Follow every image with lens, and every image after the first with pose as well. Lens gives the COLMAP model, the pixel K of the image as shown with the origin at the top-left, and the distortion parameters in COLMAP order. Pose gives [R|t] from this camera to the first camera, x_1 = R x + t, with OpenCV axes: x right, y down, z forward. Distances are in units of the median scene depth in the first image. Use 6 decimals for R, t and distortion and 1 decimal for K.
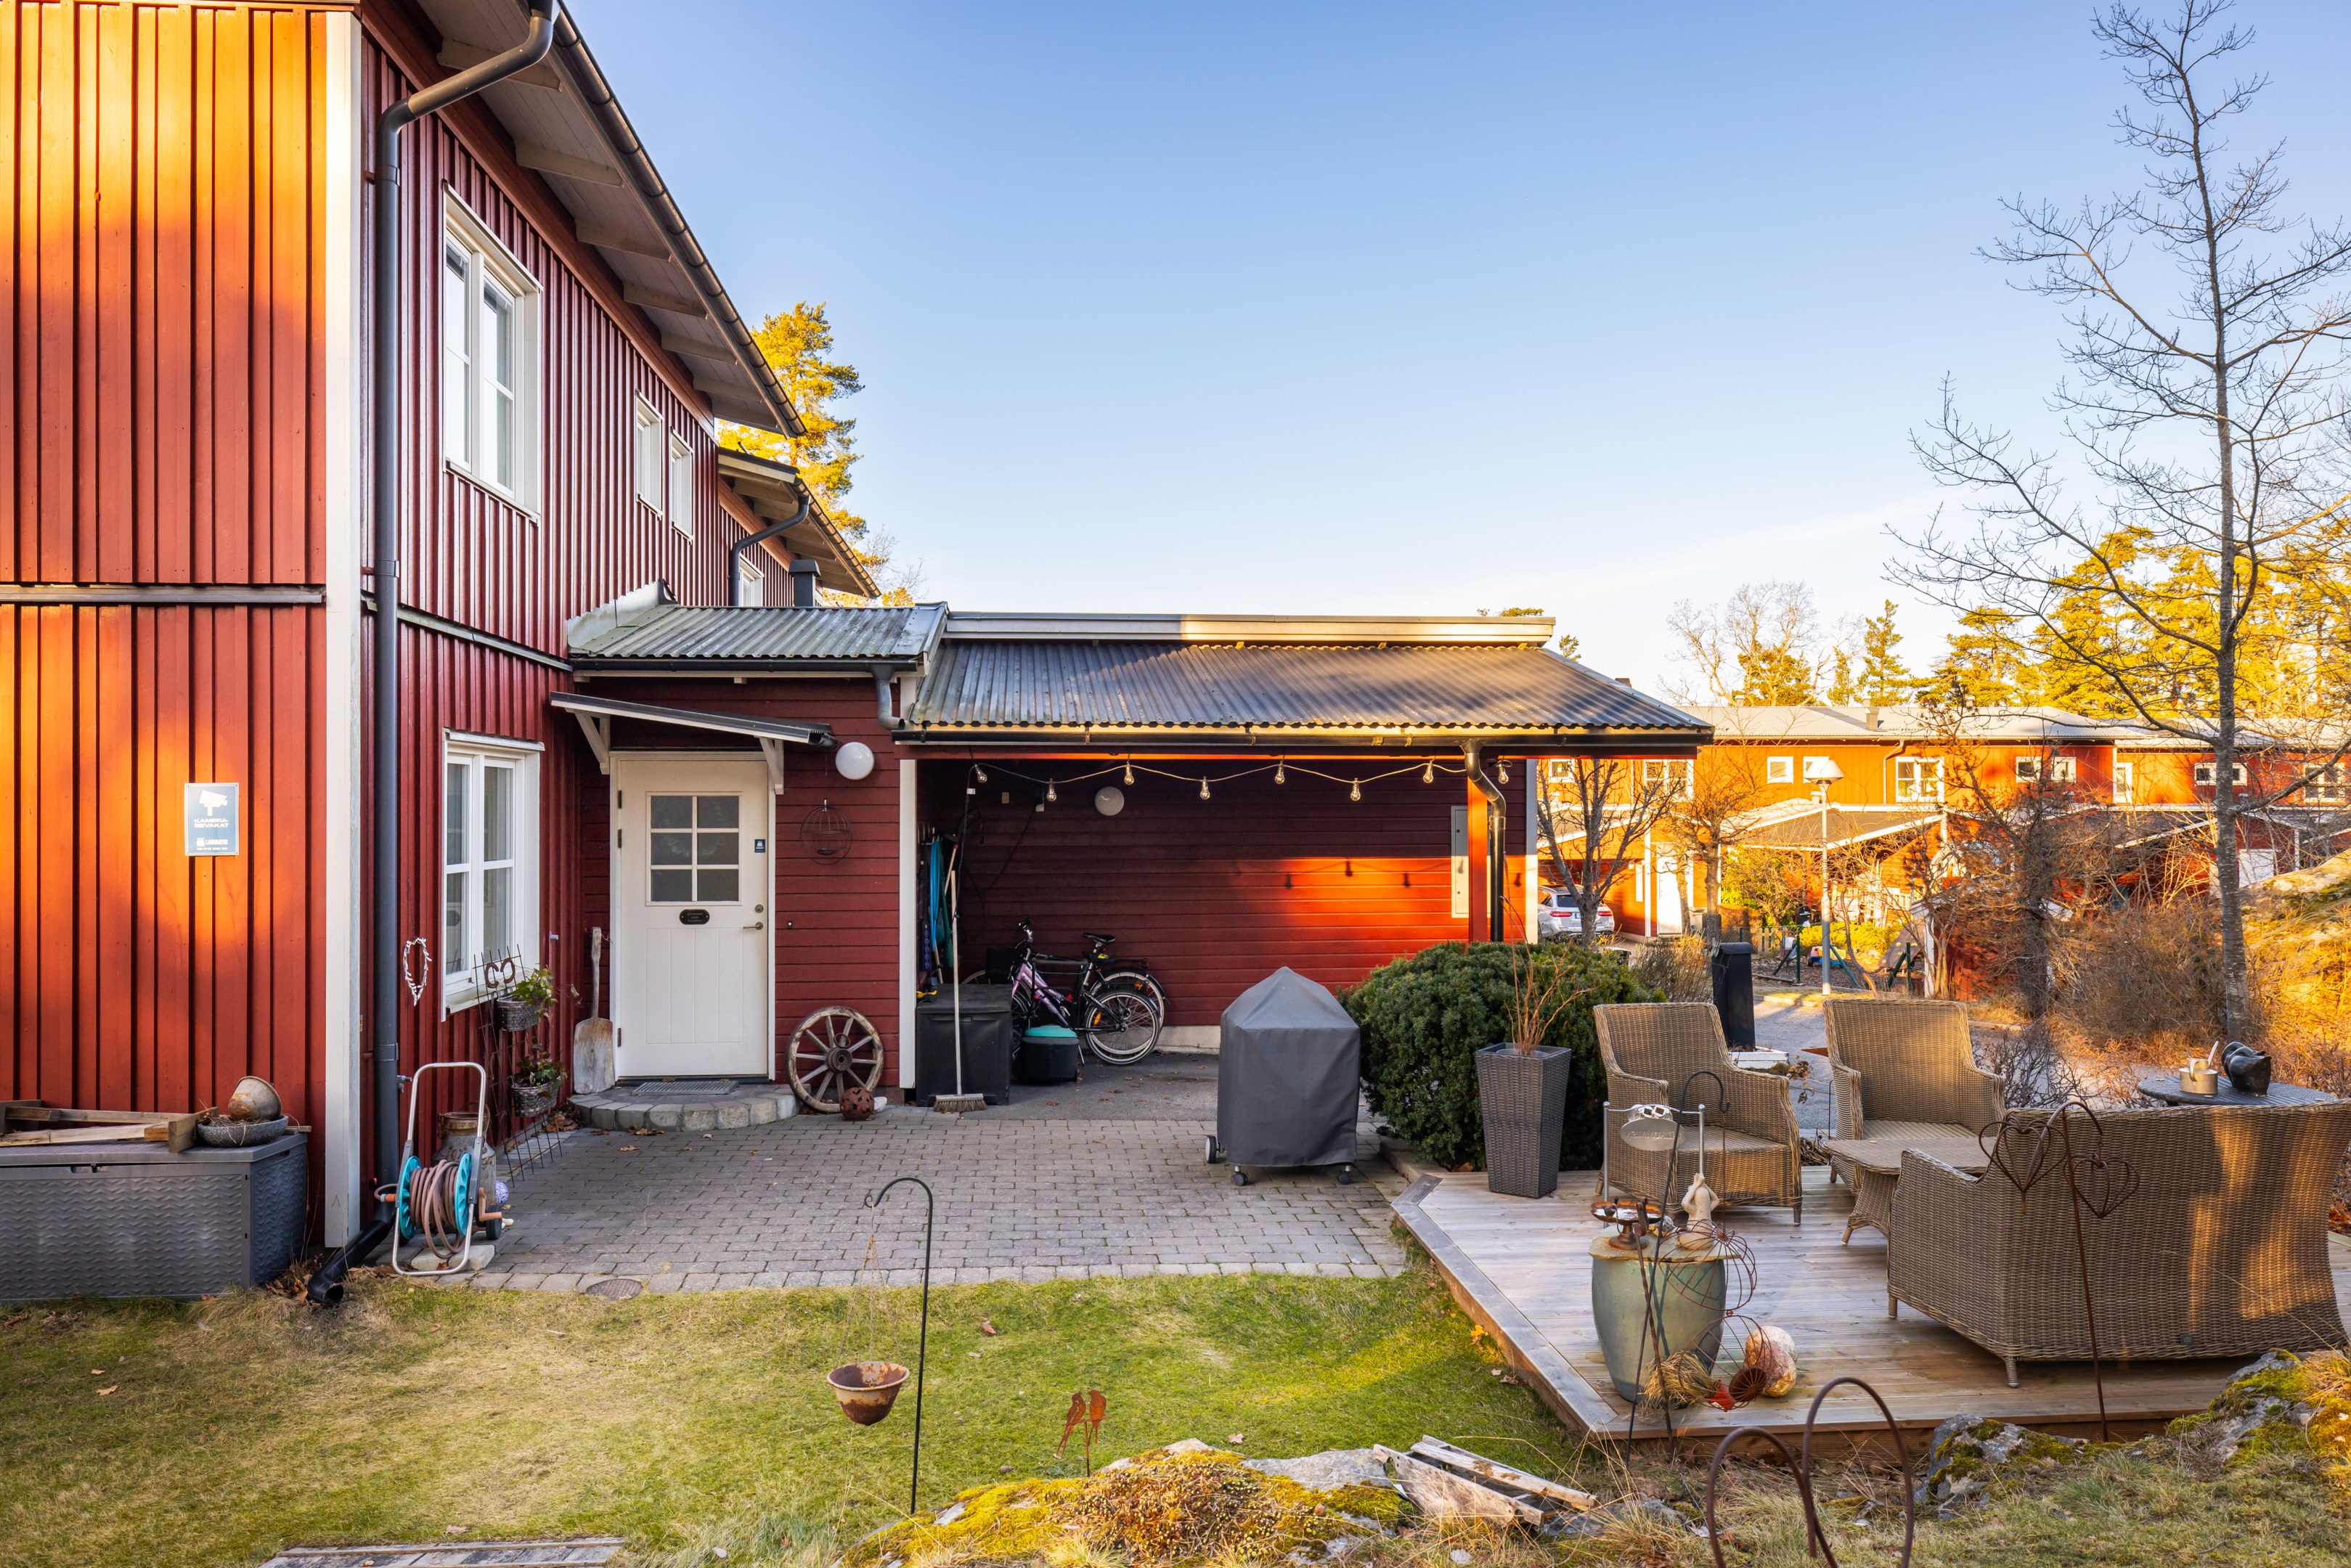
lens RADIAL K [[1624.6, 0, 1173.7], [0, 1624.6, 793.5], [0, 0, 1]] dist [-0.001109, -0.000053]
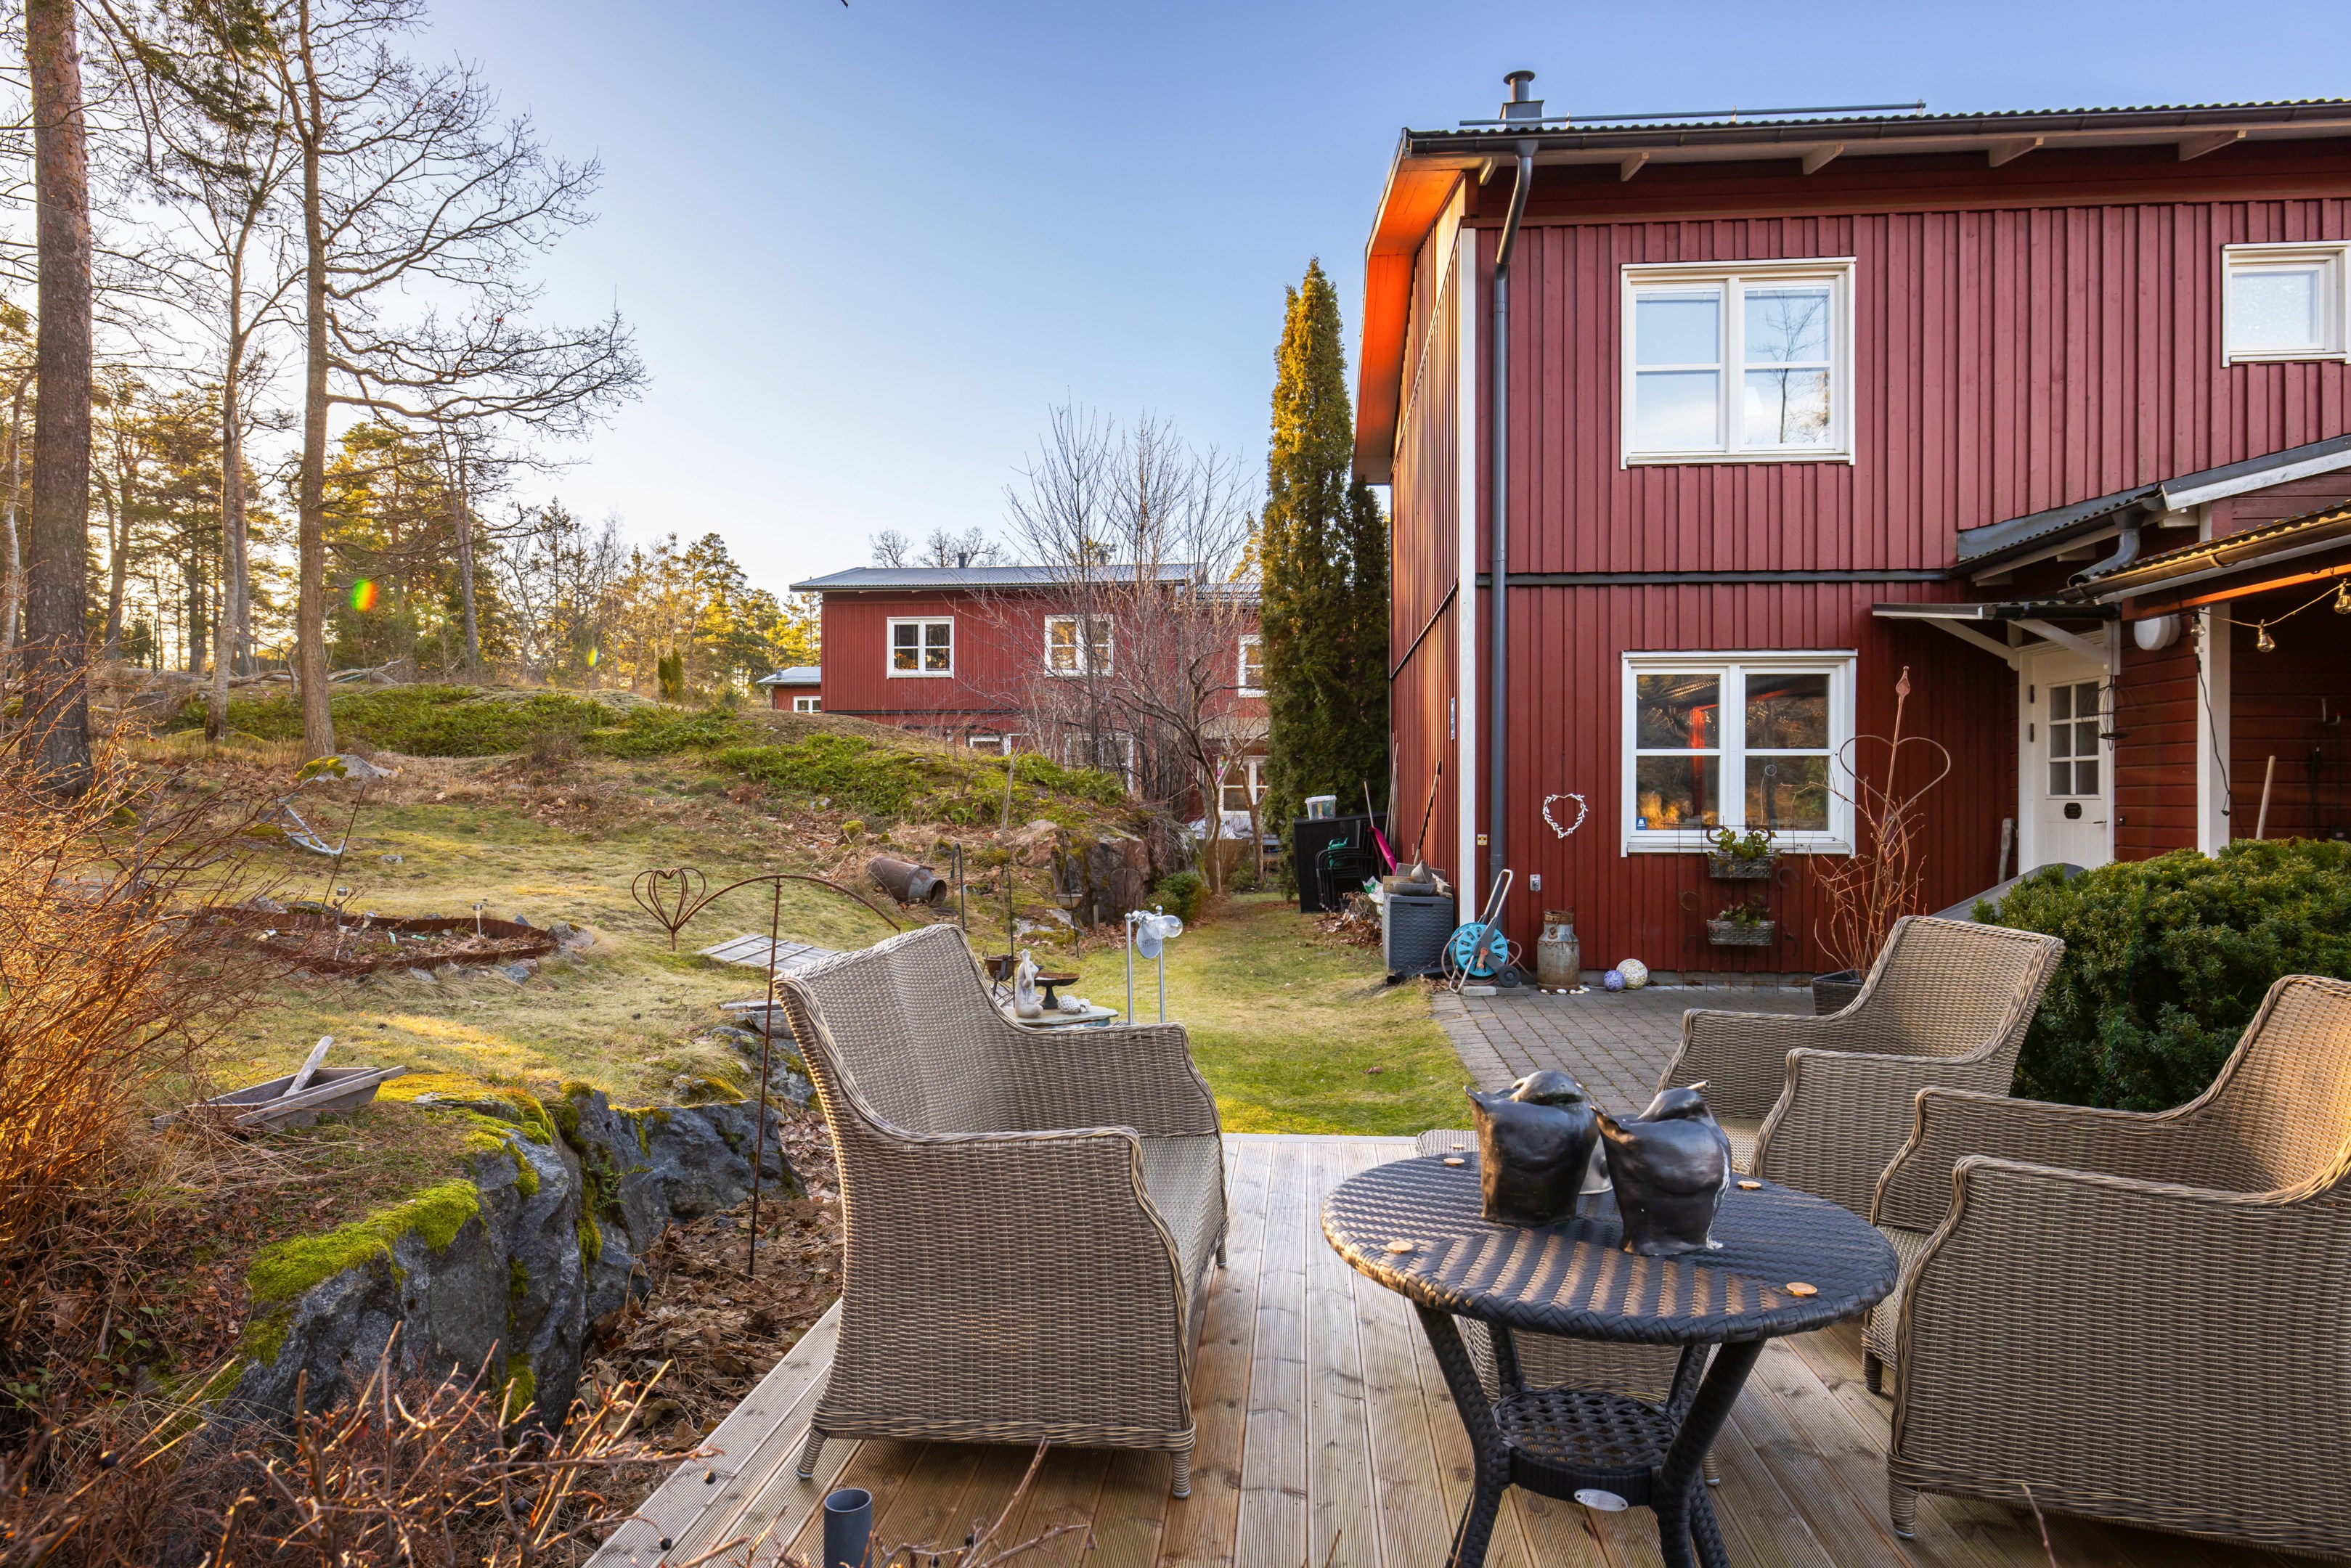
lens RADIAL K [[1364.8, 0, 1178.2], [0, 1364.8, 805.8], [0, 0, 1]] dist [-0.007437, 0.003480]
pose [[-0.176892, 0.008444, -0.984194, 0.591192], [0.016284, 0.999851, 0.005651, 0.060795], [0.984096, -0.015027, -0.177003, 0.634089]]
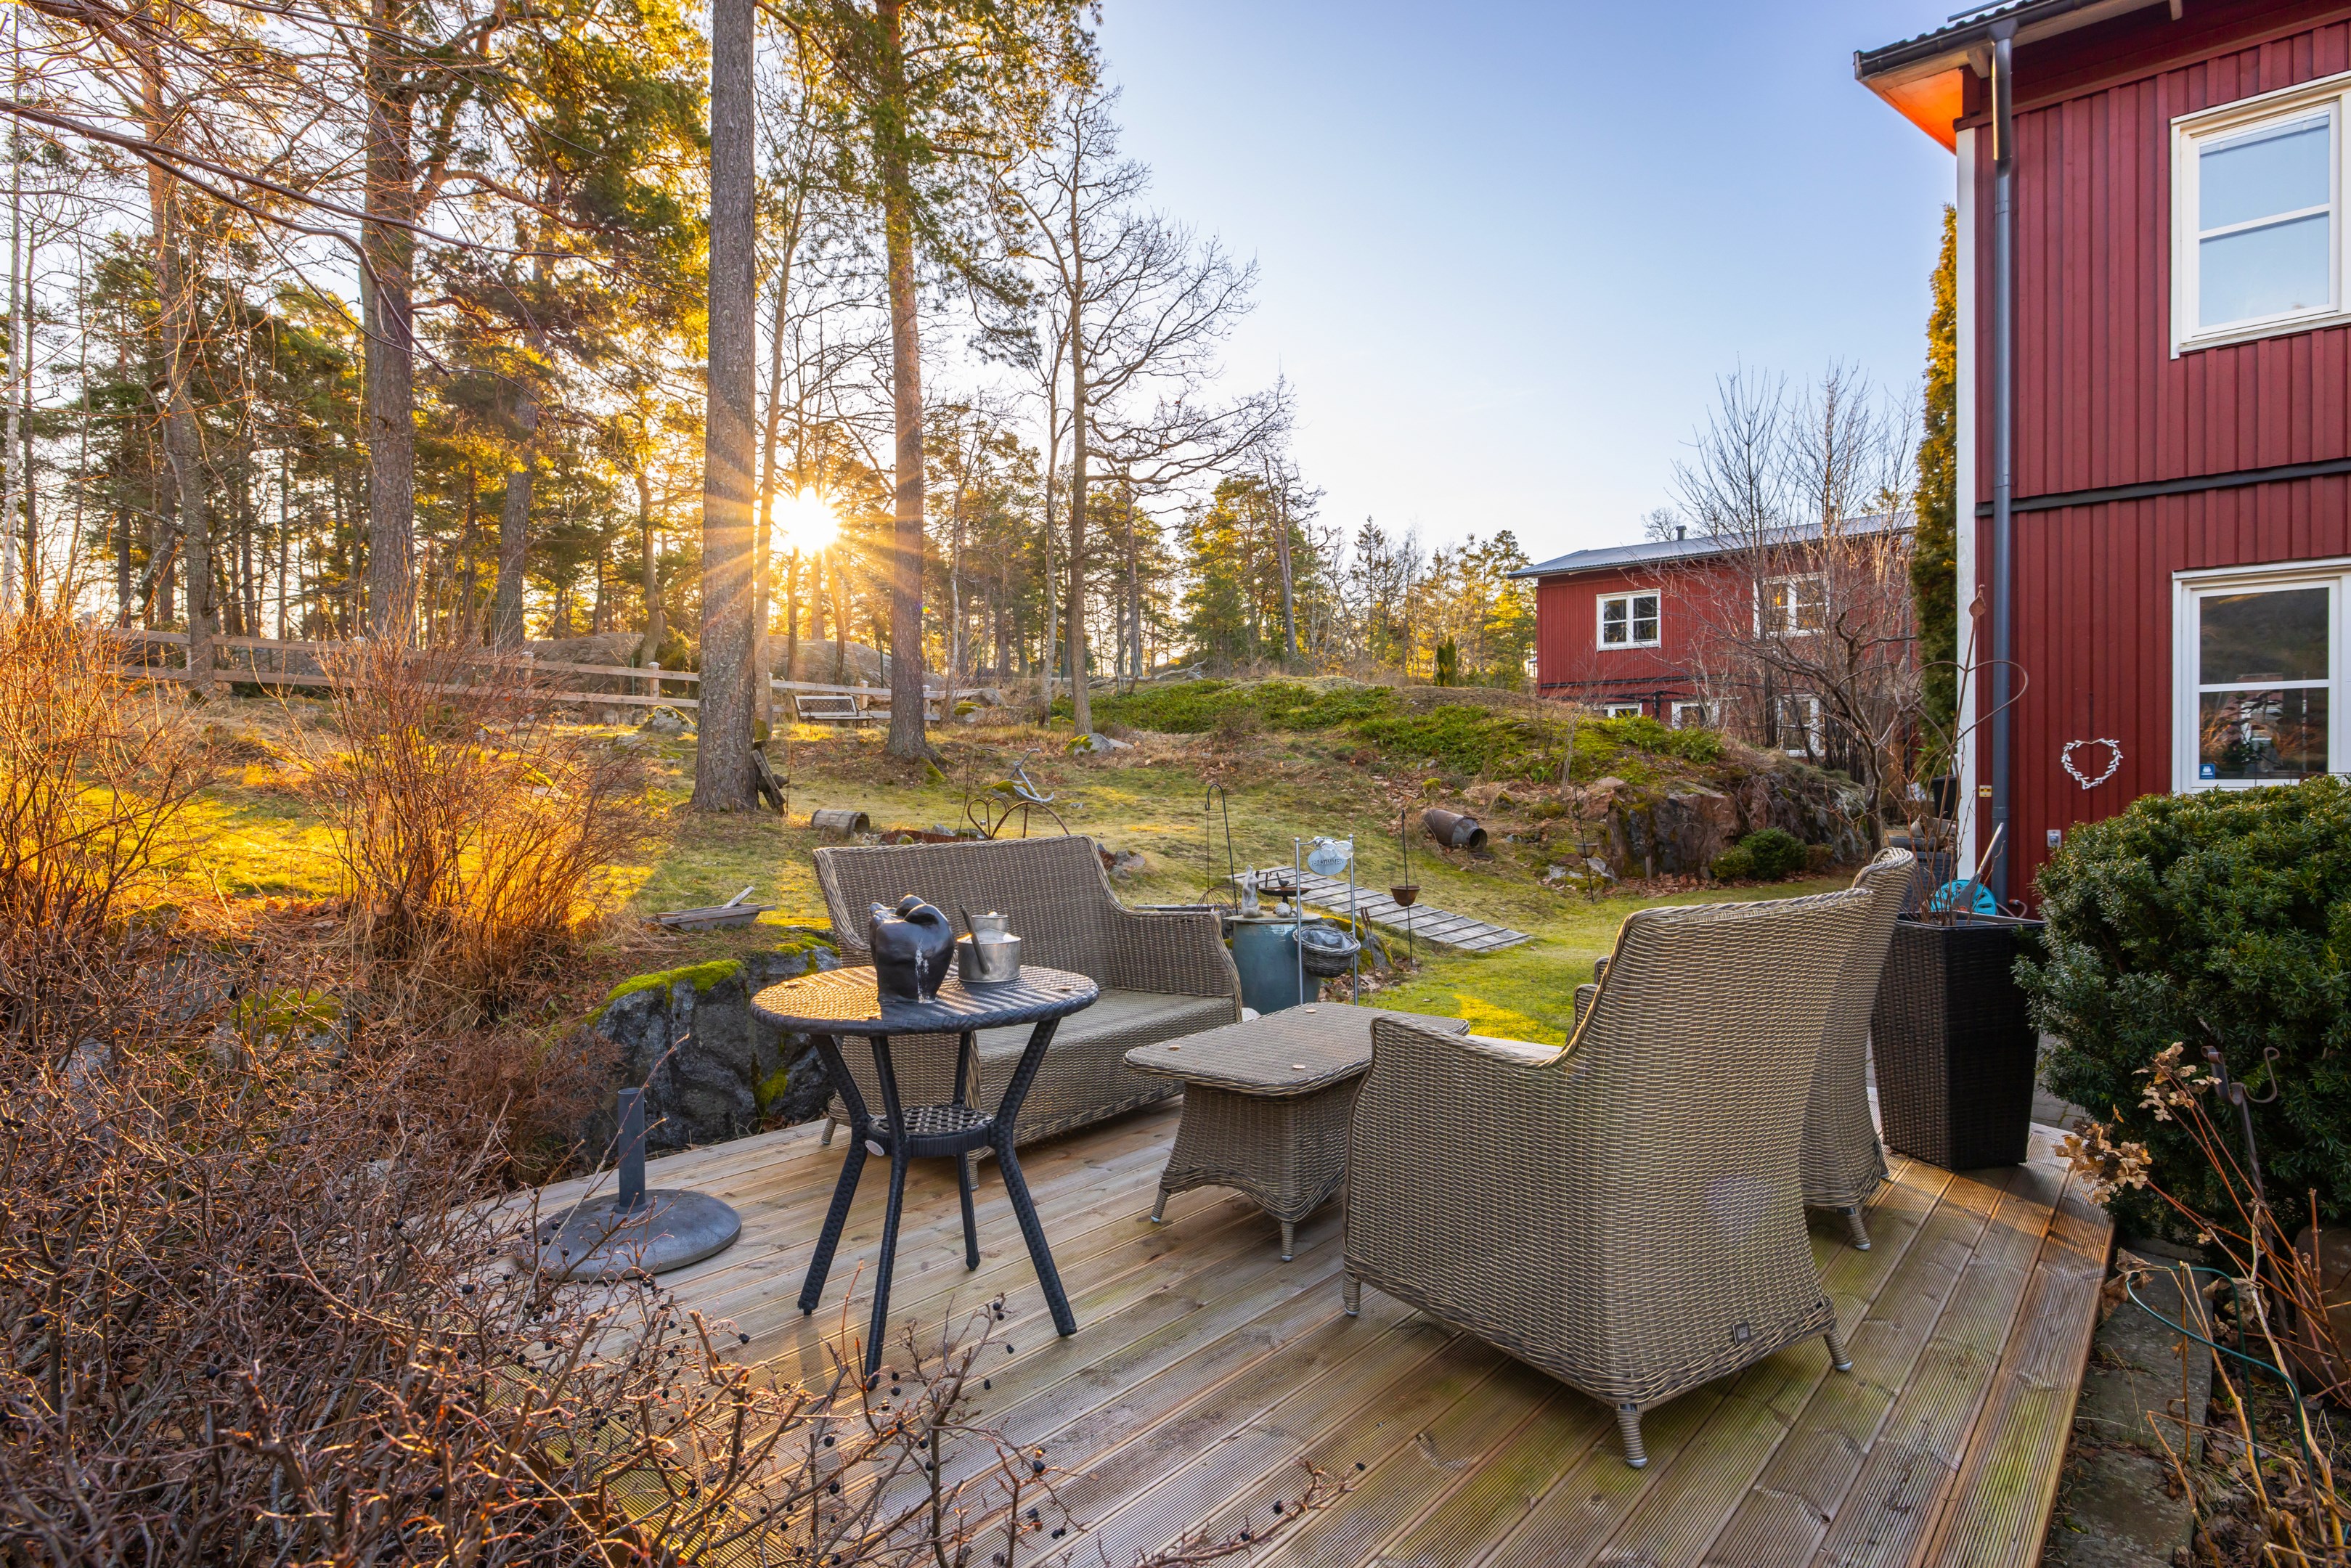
lens RADIAL K [[1250.4, 0, 1181.1], [0, 1250.4, 789.3], [0, 0, 1]] dist [-0.001572, 0.004738]
pose [[-0.705169, 0.021214, -0.708722, 0.555515], [0.024939, 0.999676, 0.005110, 0.074336], [0.708601, -0.014072, -0.705470, 0.863886]]
